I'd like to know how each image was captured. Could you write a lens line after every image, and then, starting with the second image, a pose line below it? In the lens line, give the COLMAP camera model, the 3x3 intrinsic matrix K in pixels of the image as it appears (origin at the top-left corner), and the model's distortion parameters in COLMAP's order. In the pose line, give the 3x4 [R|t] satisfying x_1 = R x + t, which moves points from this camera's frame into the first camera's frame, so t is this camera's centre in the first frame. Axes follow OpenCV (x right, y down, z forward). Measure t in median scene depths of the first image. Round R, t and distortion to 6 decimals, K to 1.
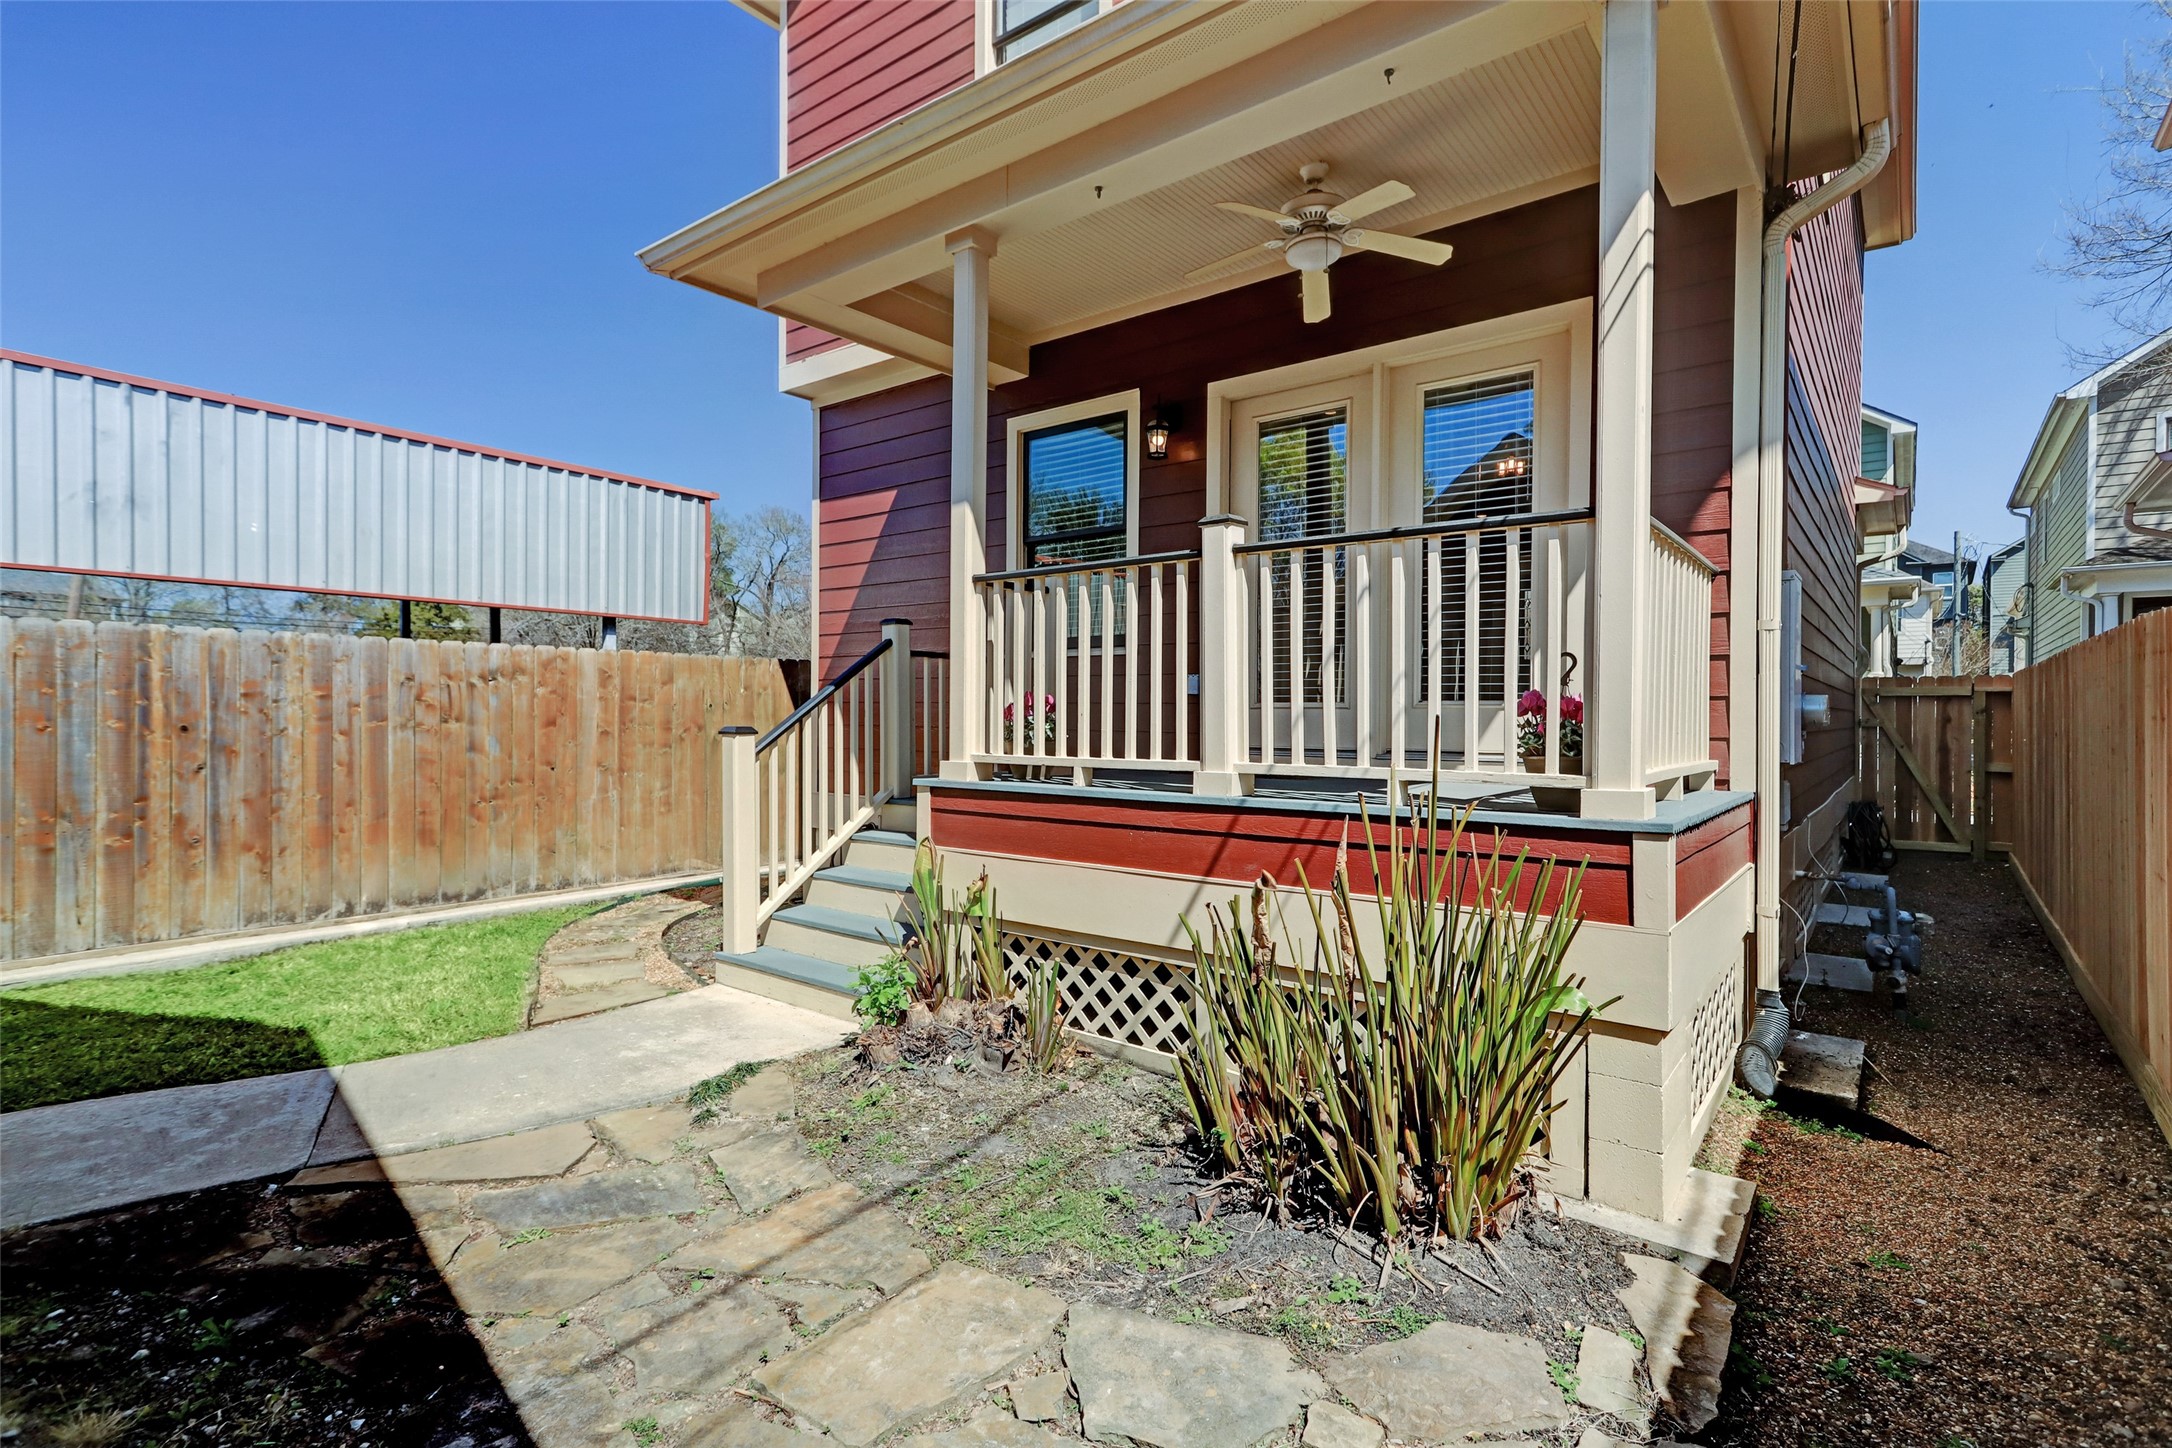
lens RADIAL K [[1037.1, 0, 1078.1], [0, 1037.1, 717.4], [0, 0, 1]] dist [0.016371, 0.000454]
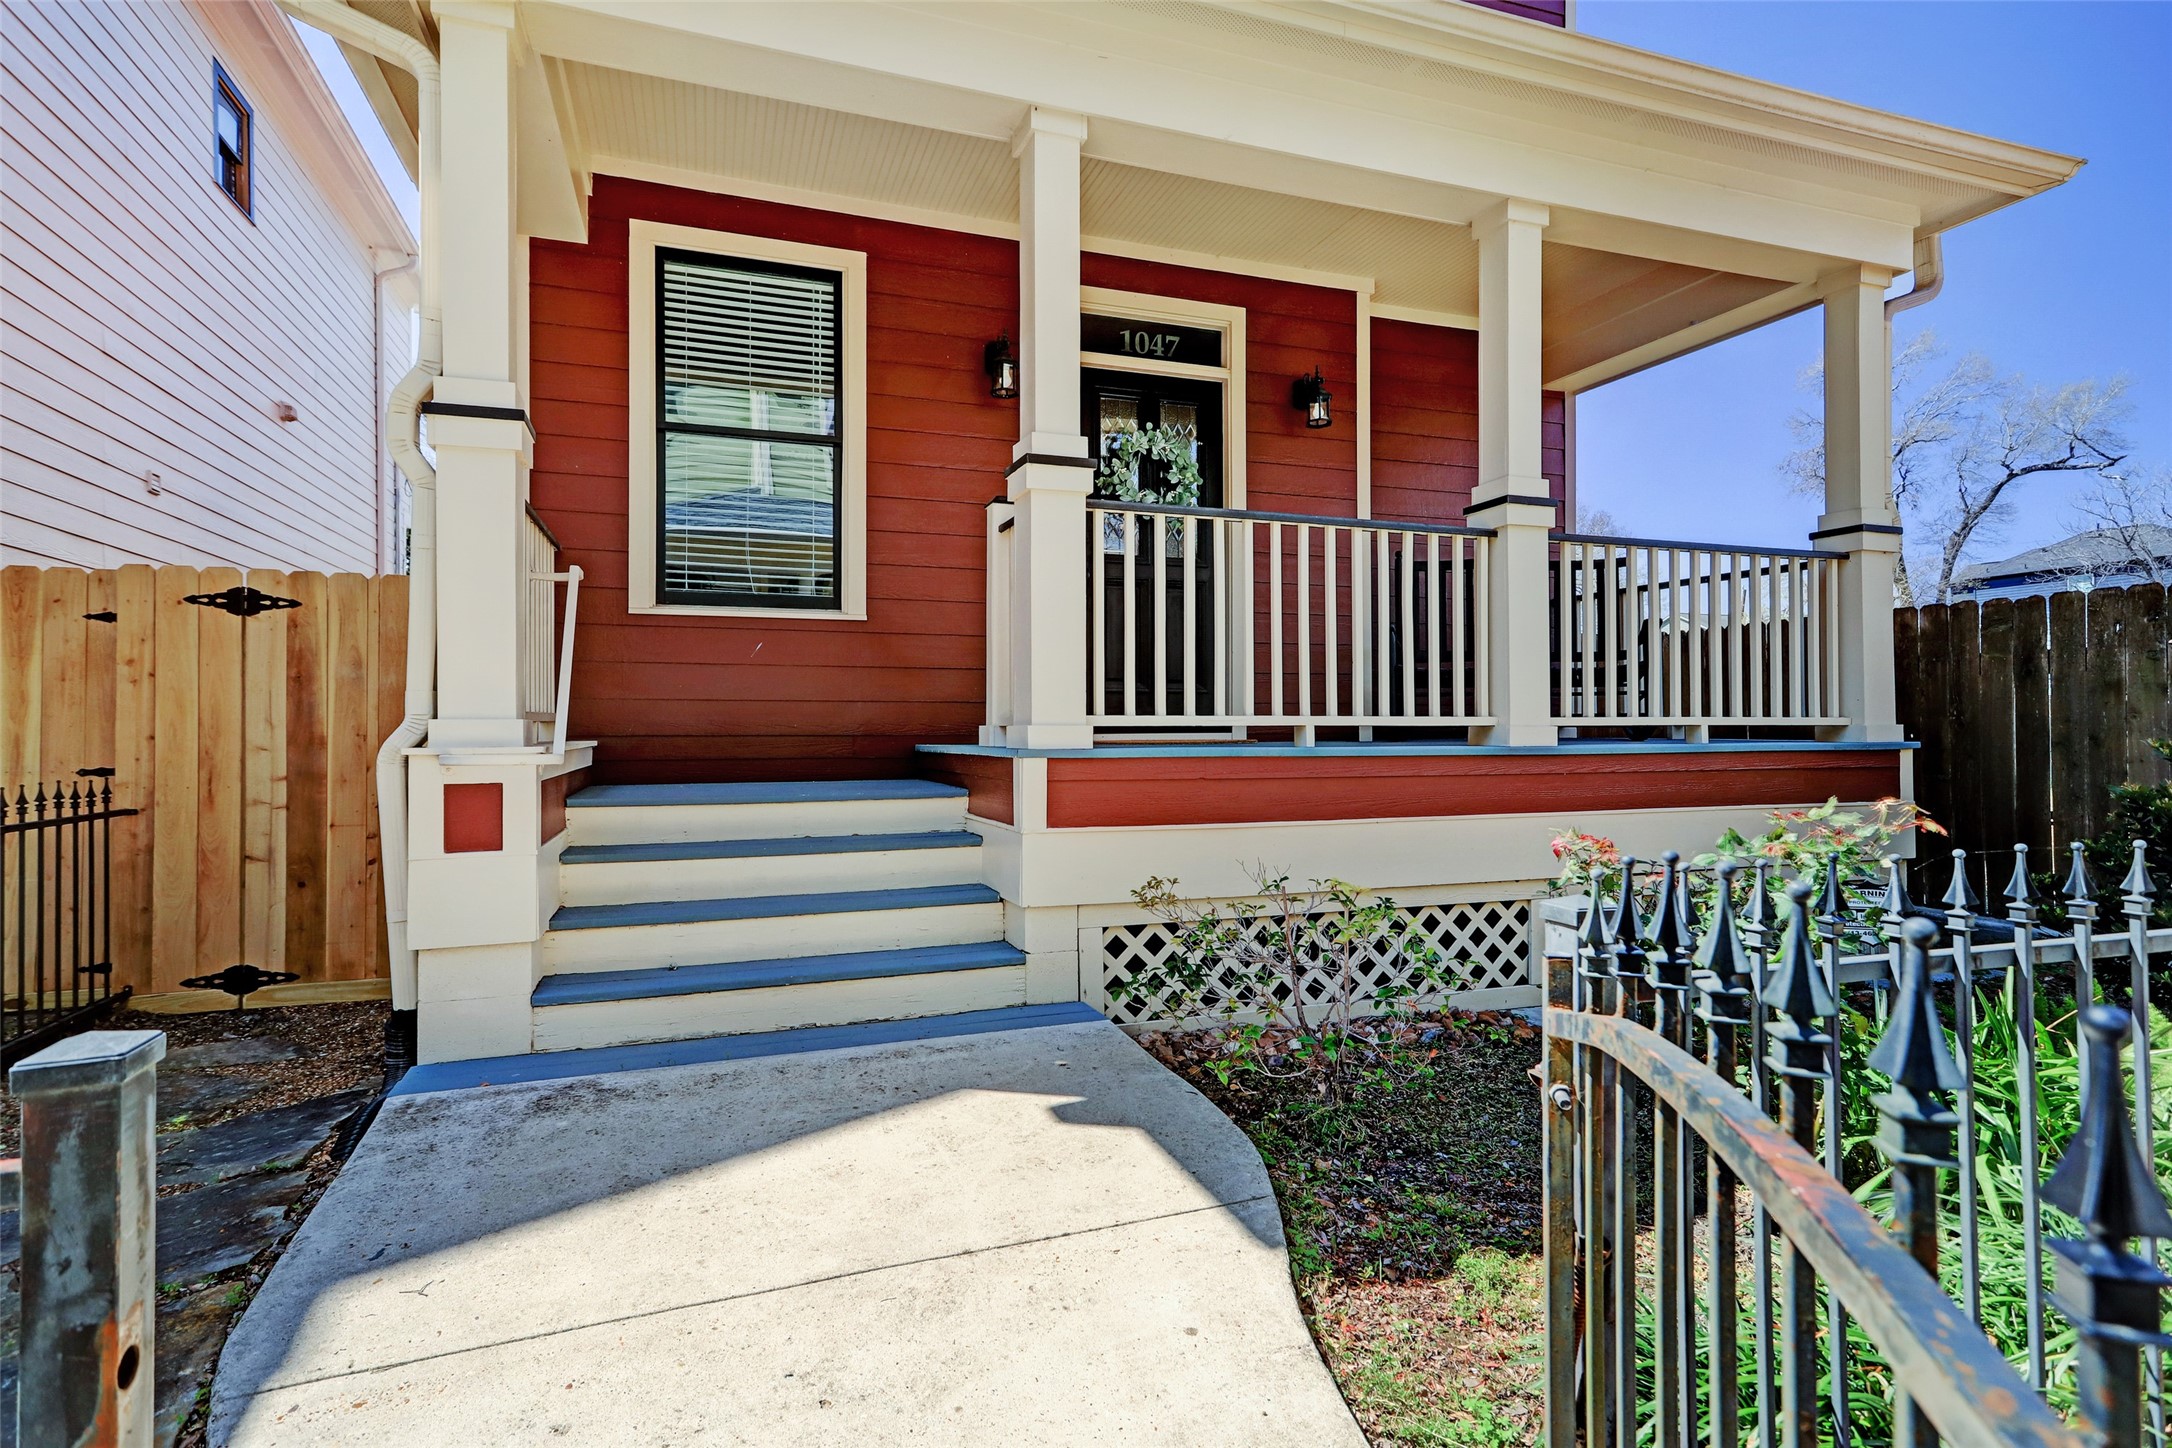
lens RADIAL K [[1037.1, 0, 1078.1], [0, 1037.1, 717.4], [0, 0, 1]] dist [0.016371, 0.000454]
pose [[0.542146, -0.029146, 0.839778, -0.914720], [-0.019825, 0.998676, 0.047459, -0.000094], [-0.840050, -0.042379, 0.540851, 0.696447]]
